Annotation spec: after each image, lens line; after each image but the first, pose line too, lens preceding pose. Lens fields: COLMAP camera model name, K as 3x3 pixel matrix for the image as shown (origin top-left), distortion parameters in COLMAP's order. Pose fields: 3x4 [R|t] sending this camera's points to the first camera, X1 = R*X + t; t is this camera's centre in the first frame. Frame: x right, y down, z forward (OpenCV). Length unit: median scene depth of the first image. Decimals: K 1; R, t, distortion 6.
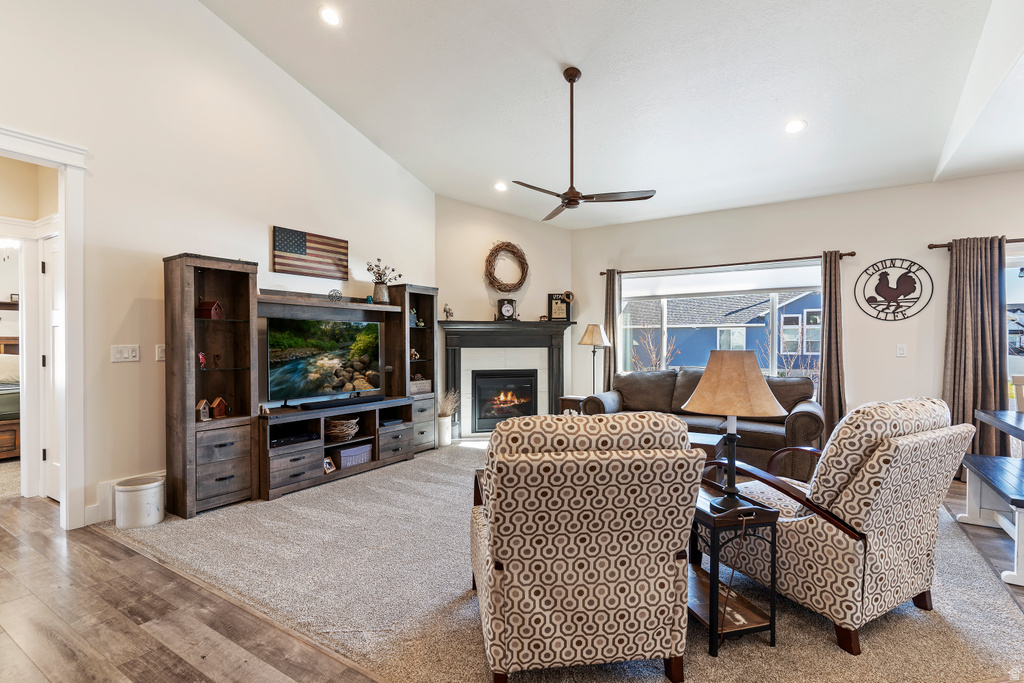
lens RADIAL K [[489.8, 0, 515.6], [0, 489.8, 345.4], [0, 0, 1]] dist [0.007053, -0.001967]
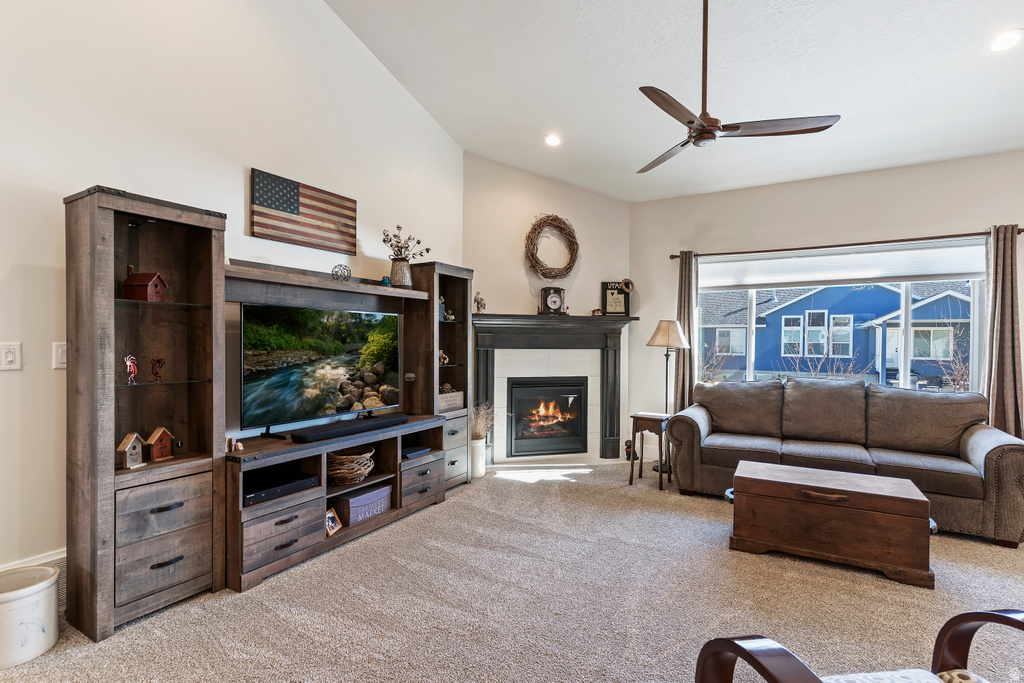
lens RADIAL K [[489.8, 0, 516.3], [0, 489.8, 346.7], [0, 0, 1]] dist [0.007053, -0.001967]
pose [[0.999273, 0.008433, 0.037168, -0.136764], [-0.008585, 0.999955, 0.003946, -0.002372], [-0.037133, -0.004262, 0.999301, 0.278755]]
